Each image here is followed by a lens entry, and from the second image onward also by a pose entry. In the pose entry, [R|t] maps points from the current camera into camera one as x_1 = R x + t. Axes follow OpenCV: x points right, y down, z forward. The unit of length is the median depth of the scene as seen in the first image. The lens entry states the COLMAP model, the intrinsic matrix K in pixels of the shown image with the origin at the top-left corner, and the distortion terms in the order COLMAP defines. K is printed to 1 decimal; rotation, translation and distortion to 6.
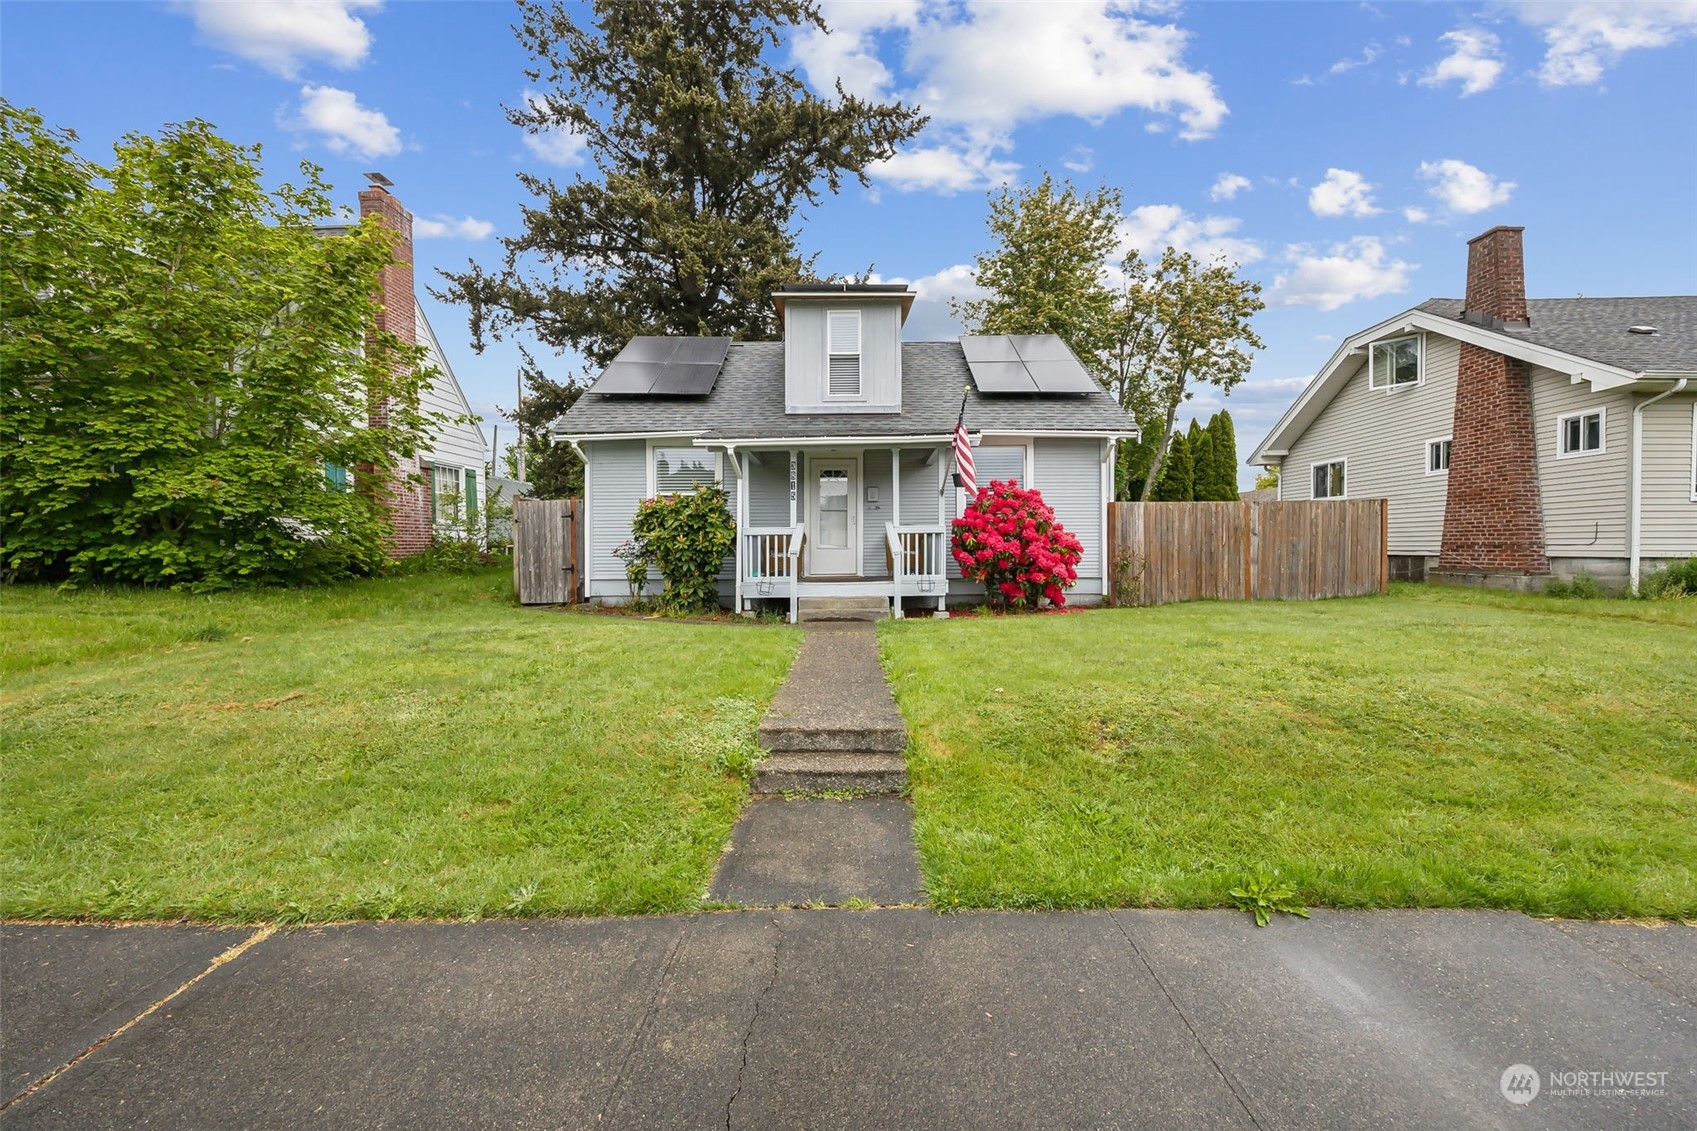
lens RADIAL K [[695.9, 0, 851.3], [0, 695.9, 562.7], [0, 0, 1]] dist [-0.000928, 0.000344]
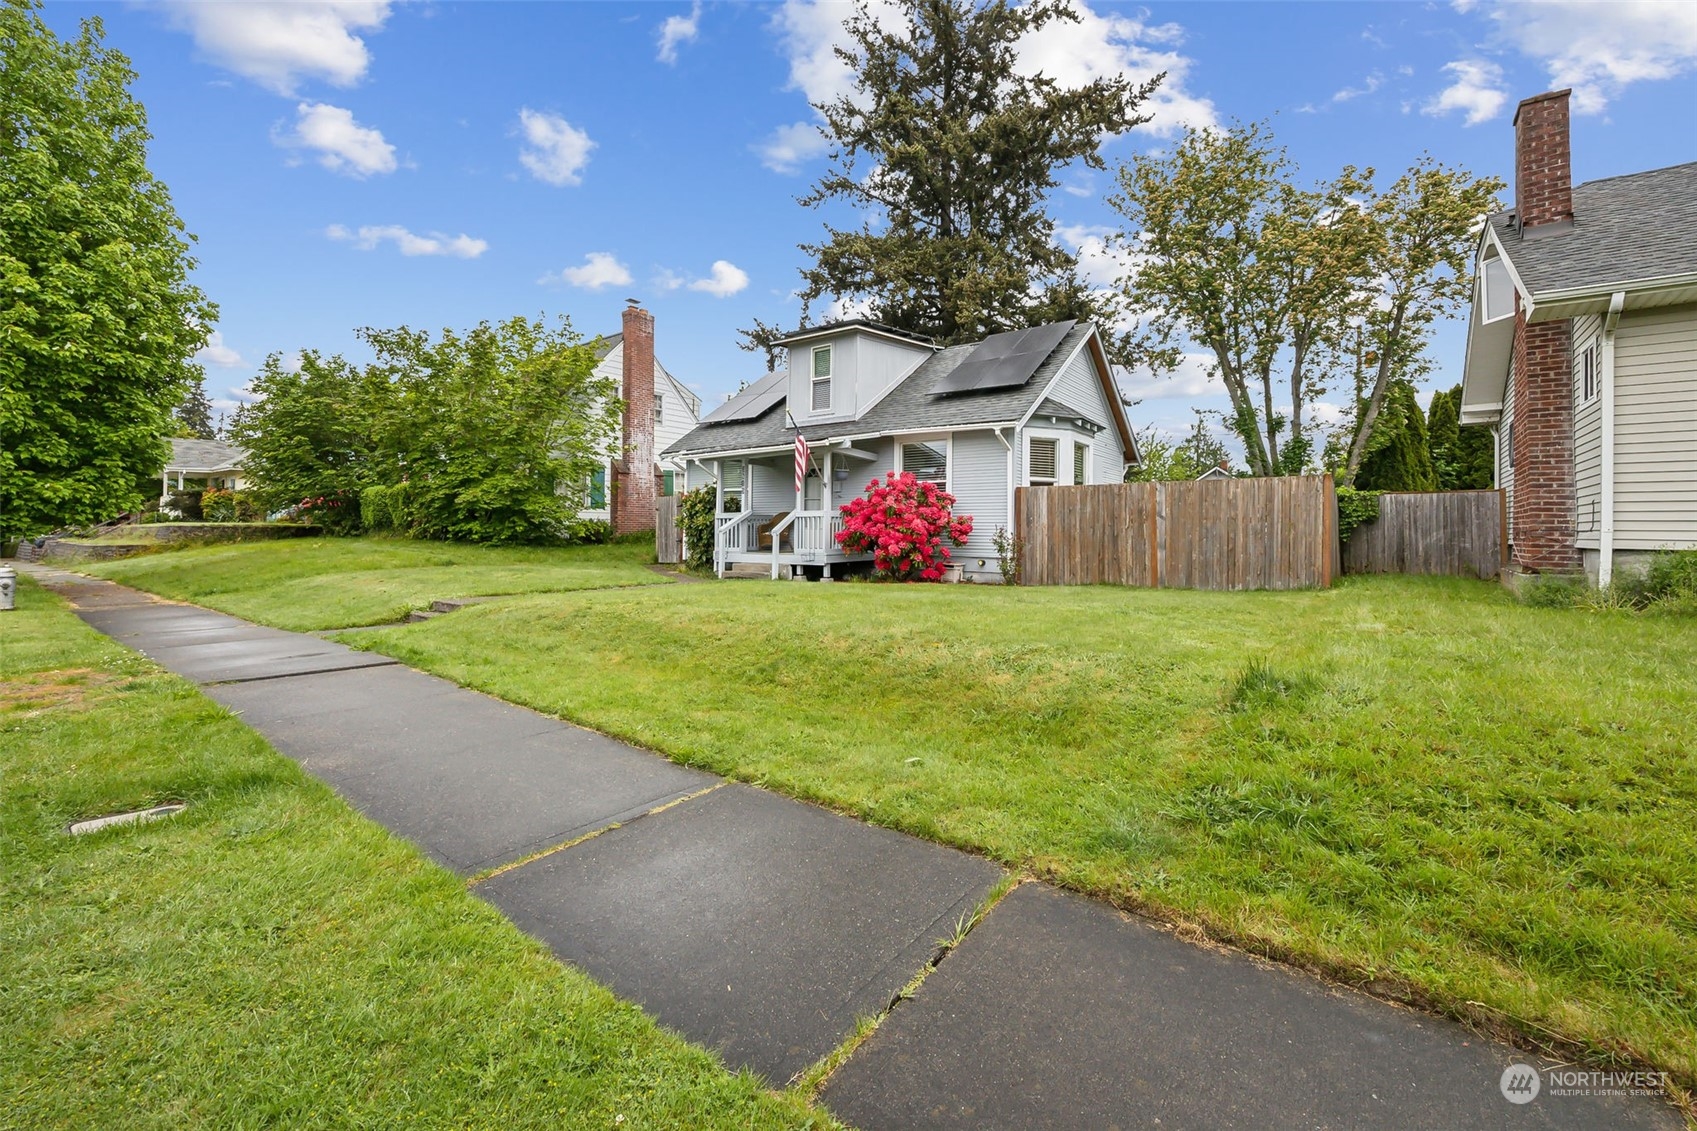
lens RADIAL K [[695.9, 0, 813.8], [0, 695.9, 521.9], [0, 0, 1]] dist [-0.000928, 0.000344]
pose [[0.794911, 0.001983, -0.606723, 0.775194], [-0.022584, 0.999398, -0.026323, 0.000861], [0.606306, 0.034627, 0.794477, -0.029106]]
